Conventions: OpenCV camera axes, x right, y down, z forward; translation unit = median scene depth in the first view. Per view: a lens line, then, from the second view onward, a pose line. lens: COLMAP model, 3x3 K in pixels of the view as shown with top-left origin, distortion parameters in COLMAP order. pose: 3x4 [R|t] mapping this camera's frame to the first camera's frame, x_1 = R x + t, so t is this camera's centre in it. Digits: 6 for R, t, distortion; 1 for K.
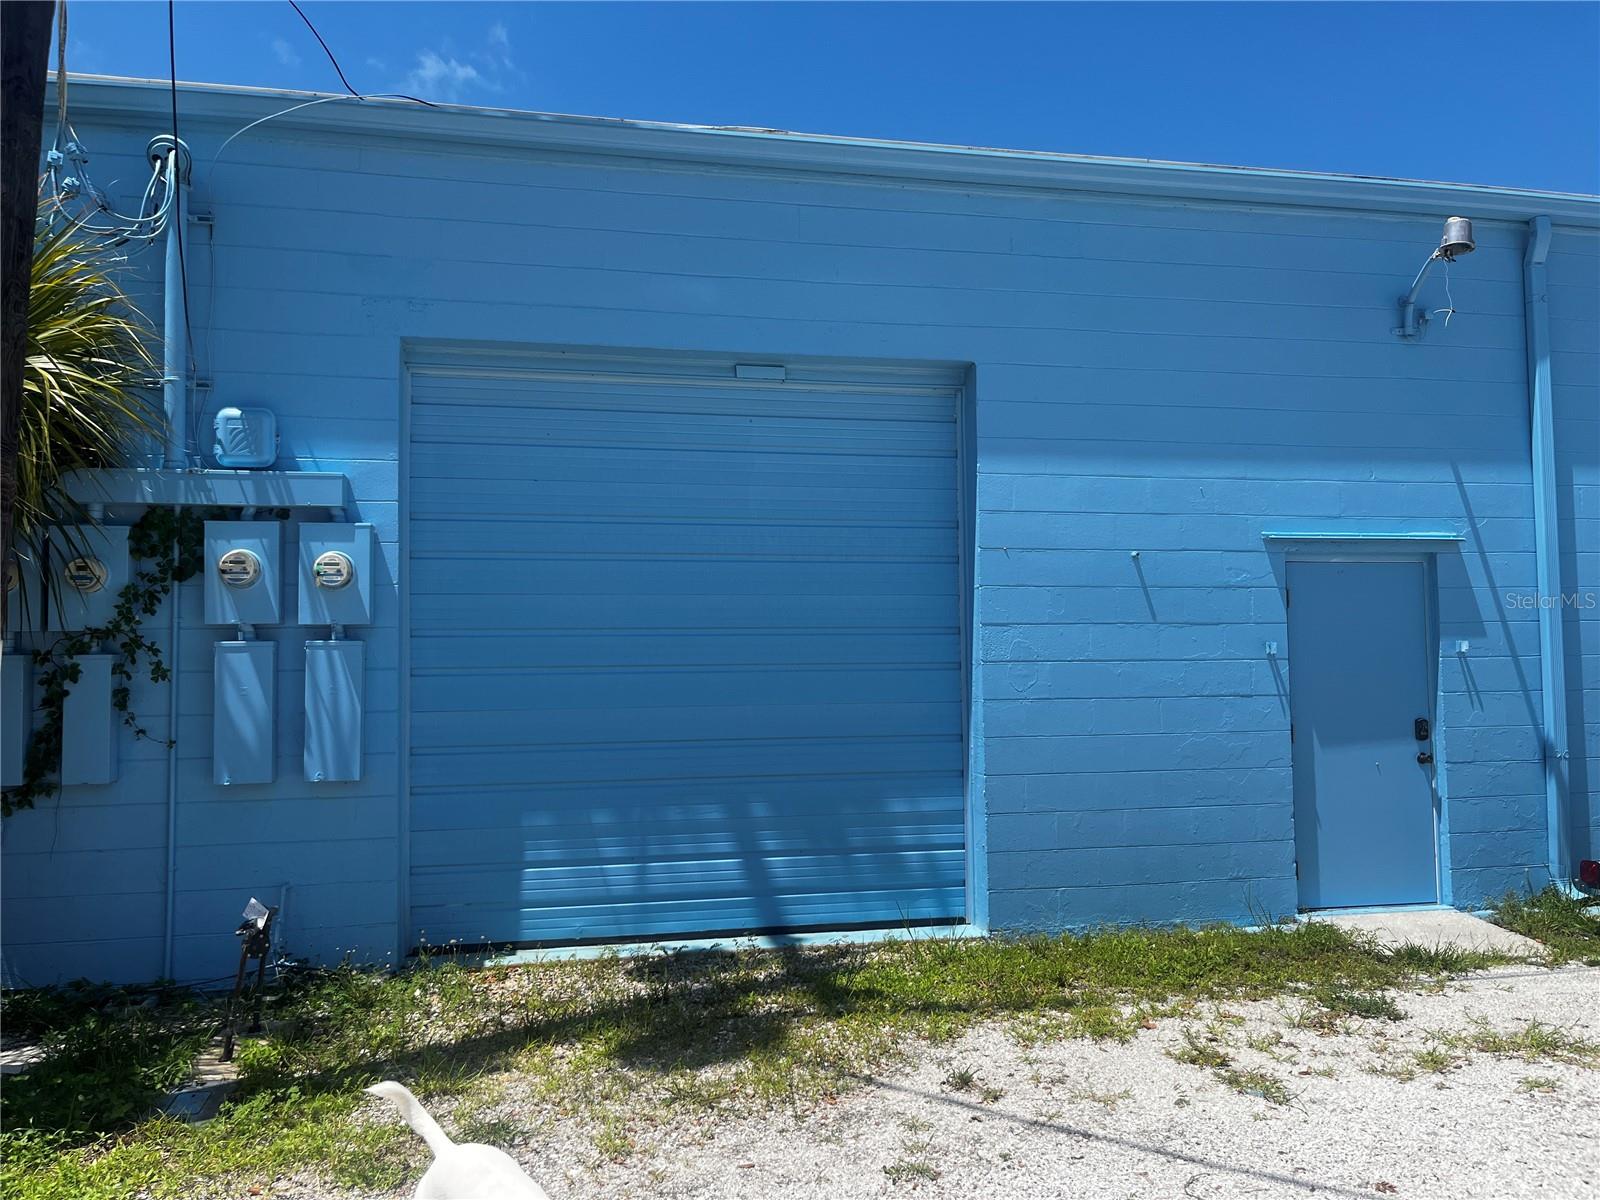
lens RADIAL K [[1219.0, 0, 796.7], [0, 1219.0, 603.8], [0, 0, 1]] dist [0.079105, -0.118693]
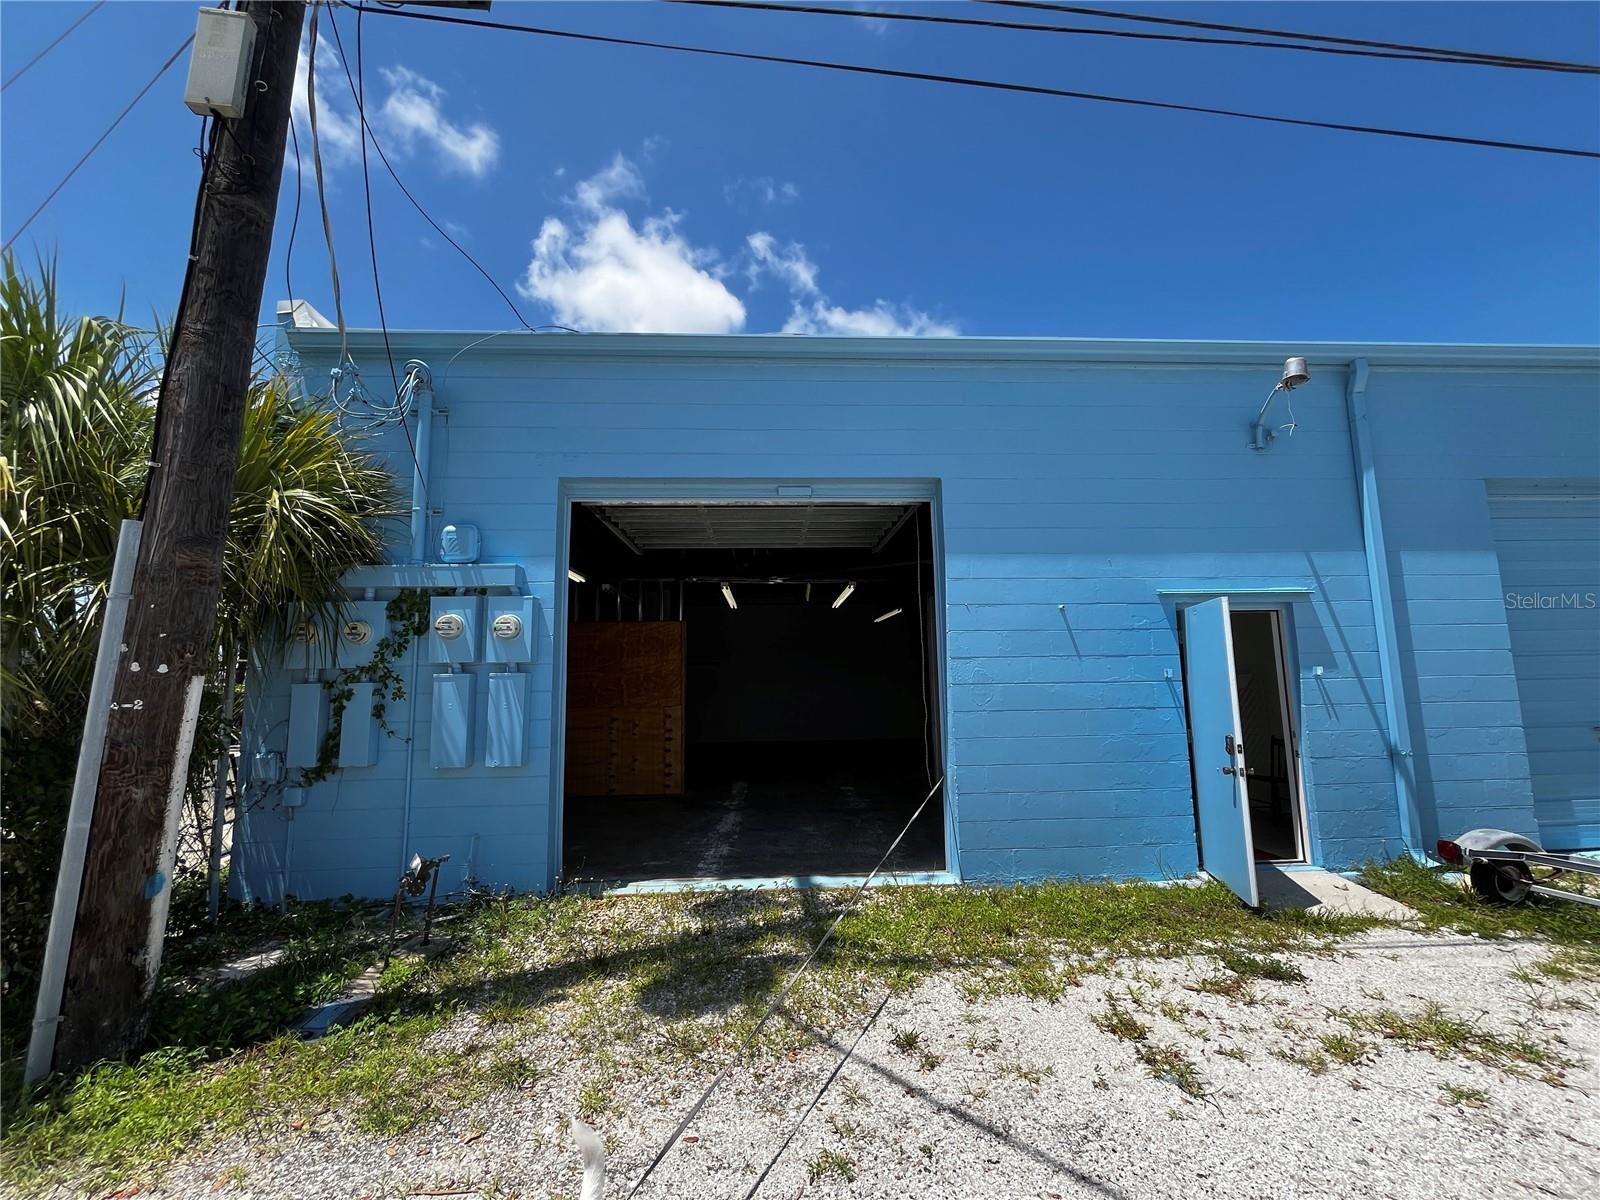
lens RADIAL K [[644.1, 0, 797.2], [0, 644.1, 602.4], [0, 0, 1]] dist [-0.002615, -0.000429]
pose [[0.988111, -0.023281, -0.151969, 0.106001], [0.012146, 0.997199, -0.073797, 0.005965], [0.153262, 0.071073, 0.985626, 0.269246]]
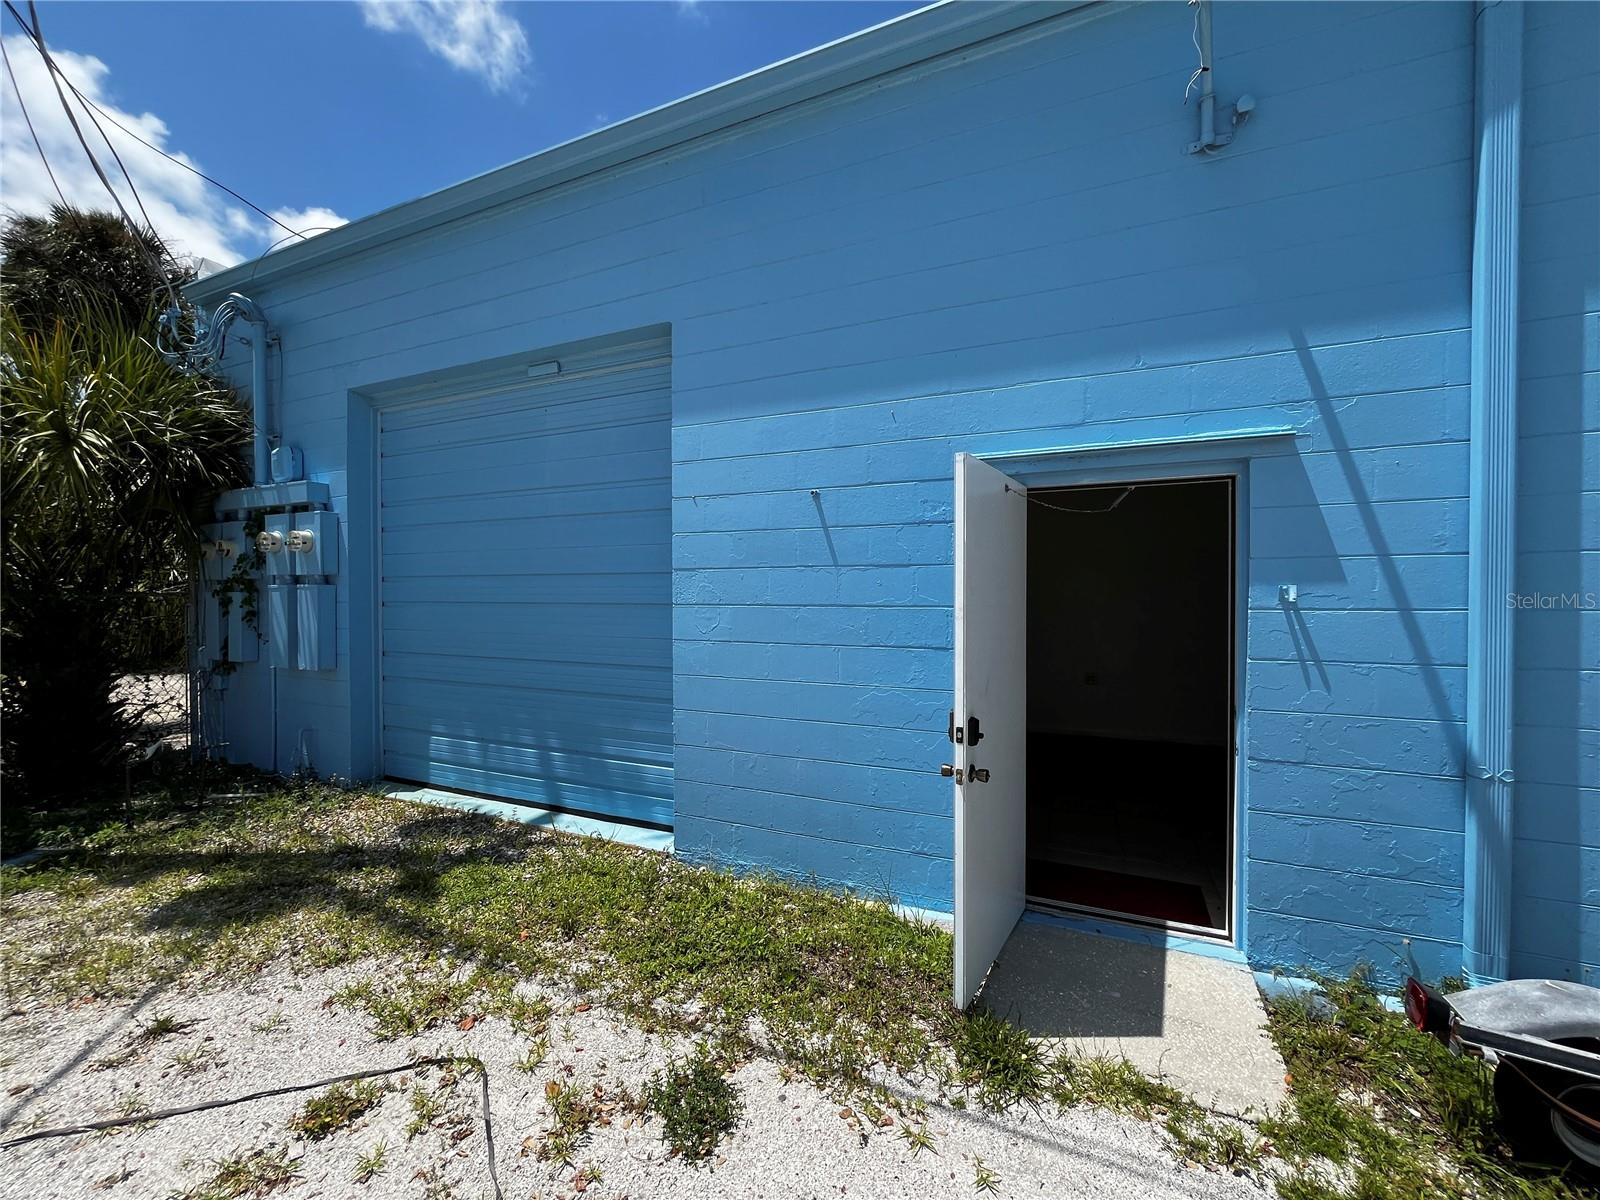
lens RADIAL K [[644.1, 0, 797.2], [0, 644.1, 602.4], [0, 0, 1]] dist [-0.002615, -0.000429]
pose [[0.811766, 0.018780, -0.583681, 0.672493], [0.020565, 0.997944, 0.060709, 0.015844], [0.583621, -0.061285, 0.809710, 0.711035]]
